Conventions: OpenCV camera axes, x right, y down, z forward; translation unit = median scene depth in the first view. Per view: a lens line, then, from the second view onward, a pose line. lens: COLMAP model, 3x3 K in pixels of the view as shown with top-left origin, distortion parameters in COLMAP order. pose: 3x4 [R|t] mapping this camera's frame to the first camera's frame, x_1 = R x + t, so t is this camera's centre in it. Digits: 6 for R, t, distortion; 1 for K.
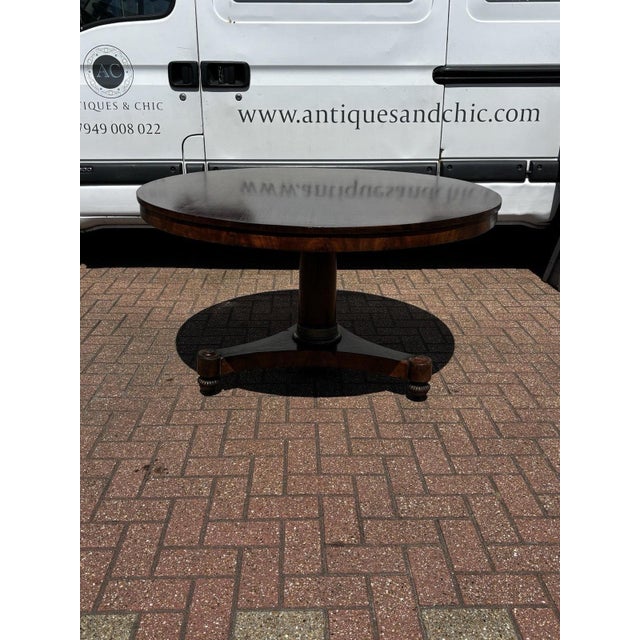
lens RADIAL K [[642.0, 0, 317.7], [0, 642.0, 324.2], [0, 0, 1]] dist [0.007769, 0.000000]
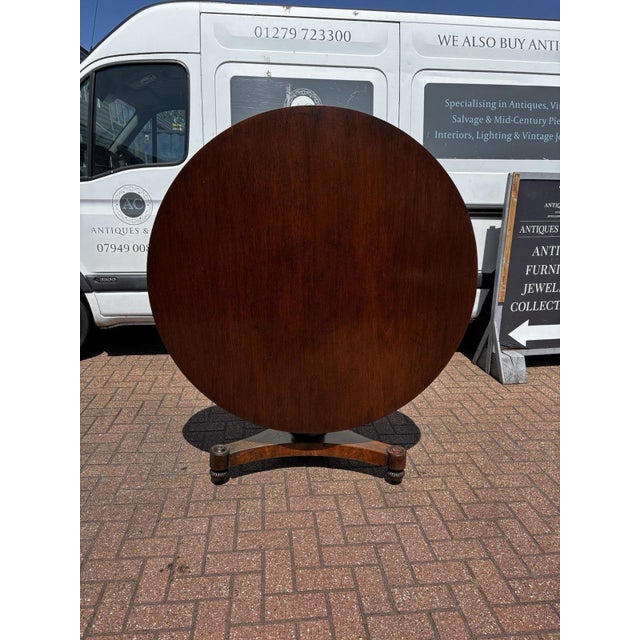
lens RADIAL K [[491.3, 0, 317.2], [0, 491.3, 316.1], [0, 0, 1]] dist [0.007813, -0.019171]
pose [[0.996853, -0.005574, 0.079073, -0.060356], [0.013814, 0.994475, -0.104059, -0.100521], [-0.078056, 0.104824, 0.991423, 0.059488]]
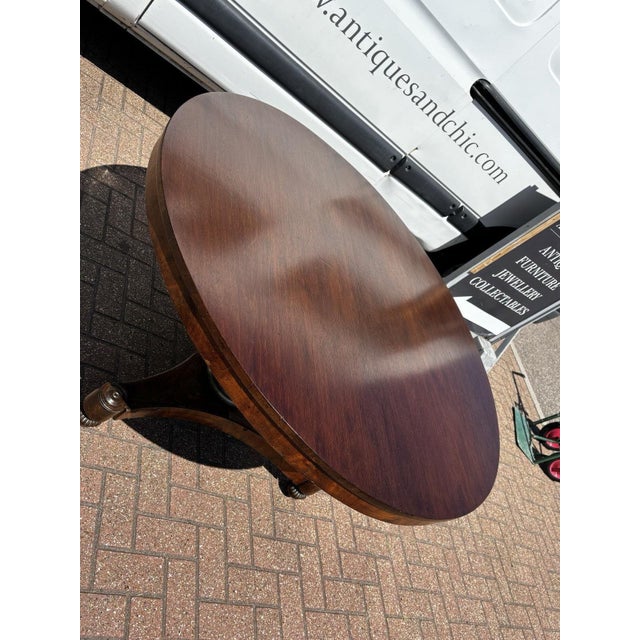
lens RADIAL K [[576.4, 0, 315.3], [0, 576.4, 320.4], [0, 0, 1]] dist [0.015435, -0.015803]
pose [[0.711506, 0.389205, 0.585046, -0.411604], [-0.615064, 0.747562, 0.250693, -0.310986], [-0.339787, -0.538210, 0.771281, 0.464457]]
